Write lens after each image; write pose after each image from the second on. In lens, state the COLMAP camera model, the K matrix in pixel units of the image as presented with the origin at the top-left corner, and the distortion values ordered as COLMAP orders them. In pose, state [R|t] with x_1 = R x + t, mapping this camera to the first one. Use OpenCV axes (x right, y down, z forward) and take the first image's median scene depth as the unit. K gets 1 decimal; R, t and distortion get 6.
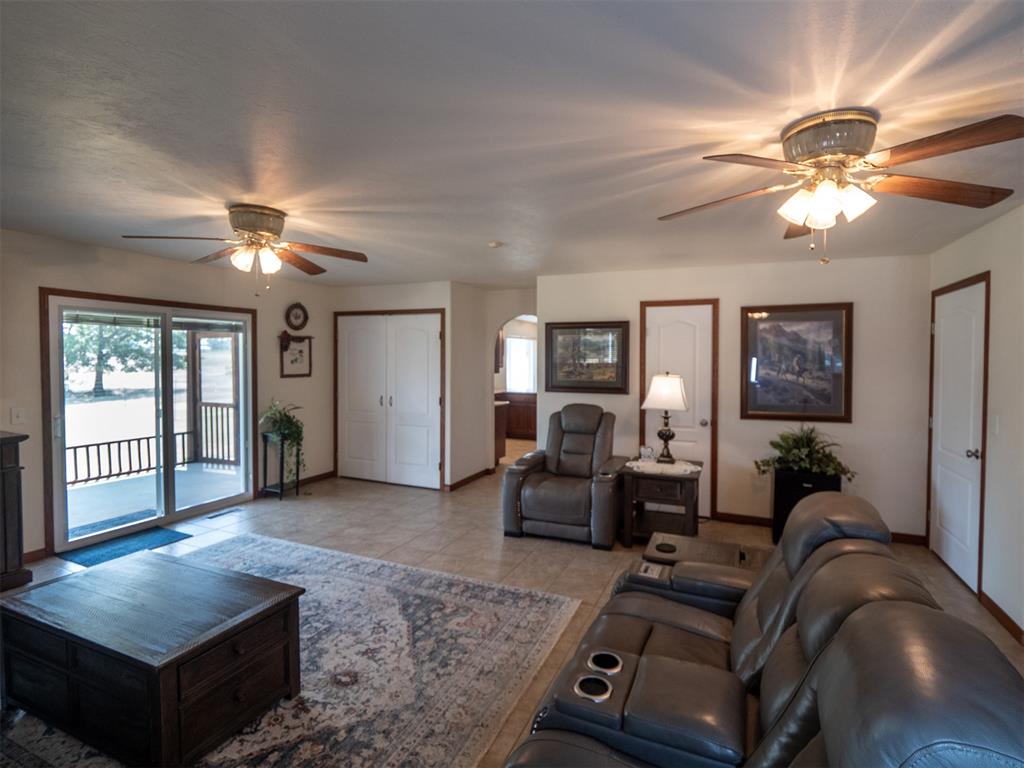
lens RADIAL K [[490.4, 0, 505.4], [0, 490.4, 375.5], [0, 0, 1]] dist [-0.009861, -0.000144]
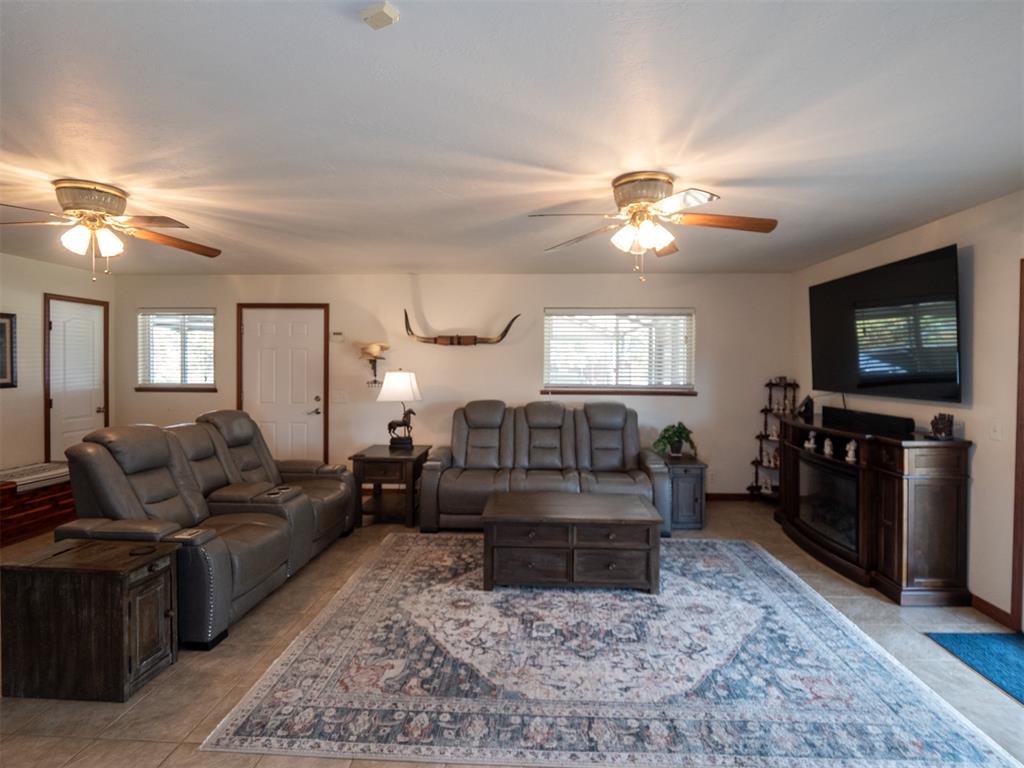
lens RADIAL K [[516.8, 0, 517.2], [0, 516.8, 376.4], [0, 0, 1]] dist [-0.003580, -0.003931]
pose [[-0.927175, 0.000827, -0.374627, 0.032053], [-0.023155, 0.997959, 0.059510, -0.038404], [0.373912, 0.063851, -0.925264, 1.757120]]
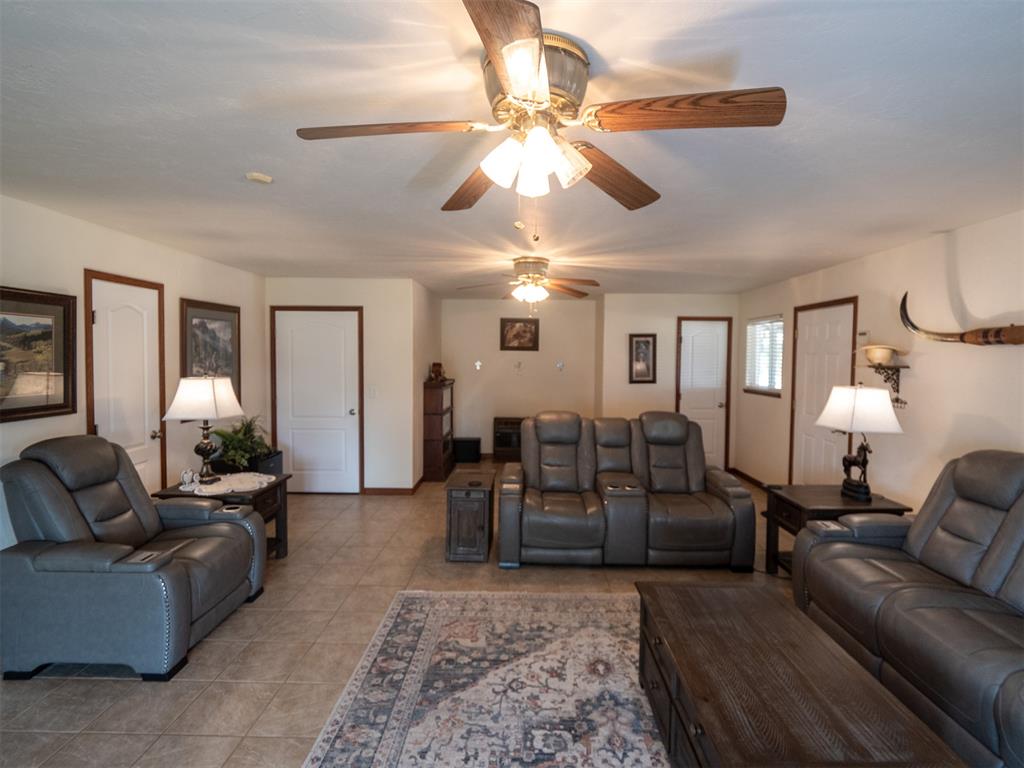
lens RADIAL K [[516.8, 0, 533.3], [0, 516.8, 374.1], [0, 0, 1]] dist [-0.003580, -0.003931]
pose [[-0.410427, -0.036858, 0.911148, -0.975061], [0.025163, 0.998345, 0.051720, -0.051115], [-0.911546, 0.044155, -0.408820, 1.211559]]
